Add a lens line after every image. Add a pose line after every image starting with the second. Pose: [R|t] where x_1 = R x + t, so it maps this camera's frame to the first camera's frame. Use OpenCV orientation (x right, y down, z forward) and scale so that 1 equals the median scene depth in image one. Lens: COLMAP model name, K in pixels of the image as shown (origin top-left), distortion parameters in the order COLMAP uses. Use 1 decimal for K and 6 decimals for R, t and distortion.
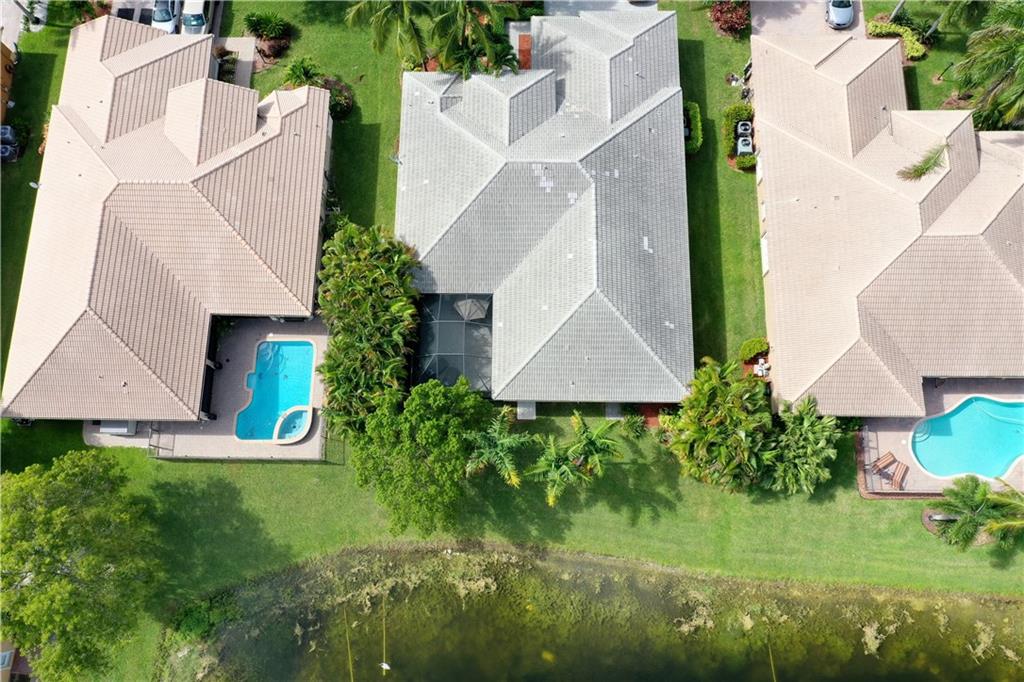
lens RADIAL K [[813.2, 0, 512.0], [0, 813.2, 341.0], [0, 0, 1]] dist [-0.000244, 0.001170]
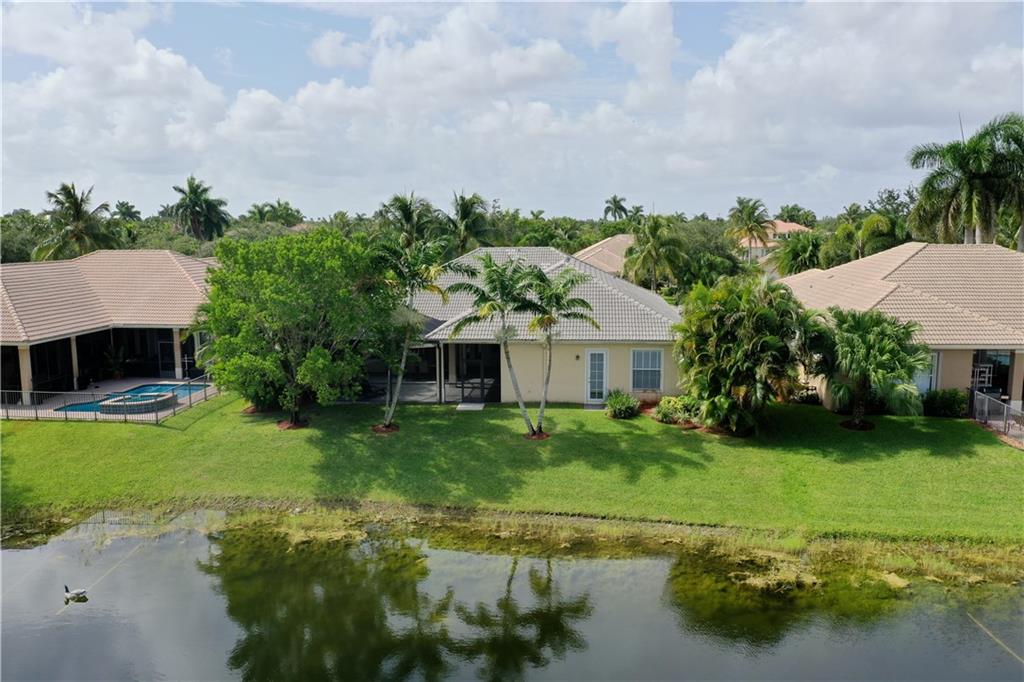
lens RADIAL K [[813.2, 0, 512.0], [0, 813.2, 341.0], [0, 0, 1]] dist [-0.000244, 0.001170]
pose [[0.996626, 0.026507, -0.077681, 0.107636], [-0.081912, 0.381593, -0.920694, 0.715167], [0.005238, 0.923950, 0.382477, 0.691229]]
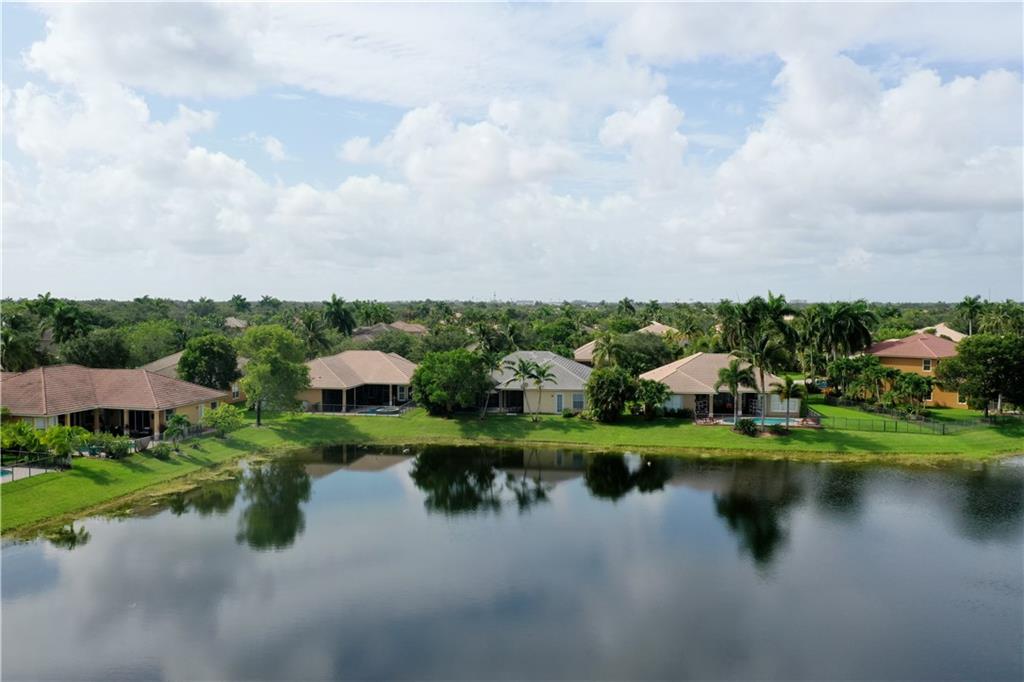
lens RADIAL K [[813.2, 0, 512.0], [0, 813.2, 341.0], [0, 0, 1]] dist [-0.000244, 0.001170]
pose [[0.992471, 0.028715, -0.119066, 0.237615], [-0.122319, 0.282162, -0.951537, 1.827547], [0.006272, 0.958937, 0.283550, 0.319499]]
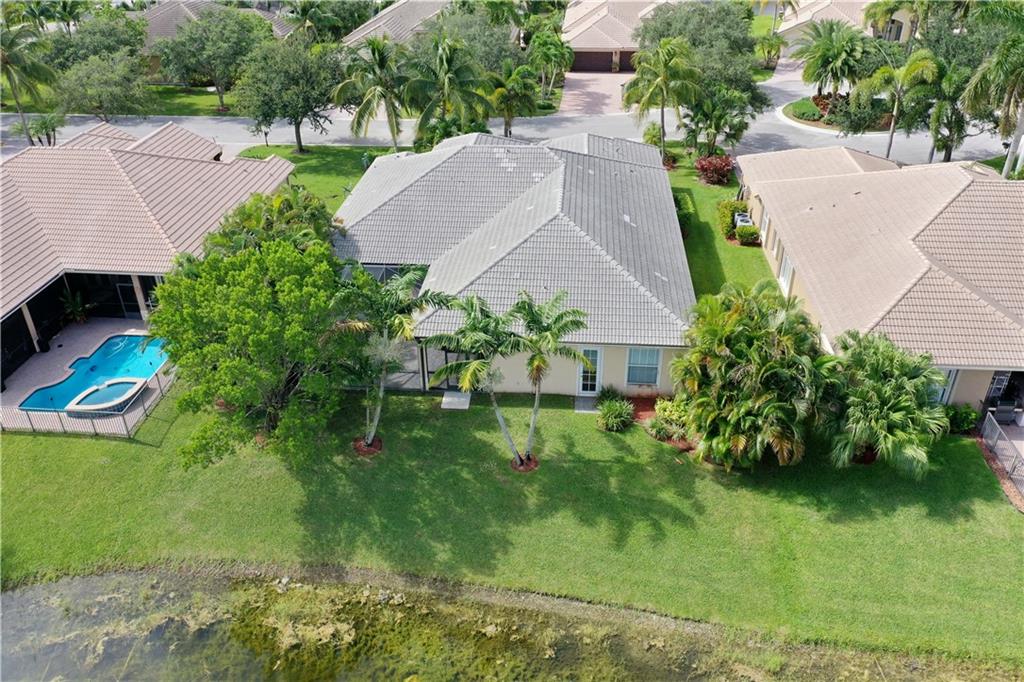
lens RADIAL K [[813.2, 0, 512.0], [0, 813.2, 341.0], [0, 0, 1]] dist [-0.000244, 0.001170]
pose [[0.997104, 0.047218, -0.059624, 0.102276], [-0.075530, 0.706751, -0.703419, 0.523721], [0.008925, 0.705885, 0.708270, 0.502348]]
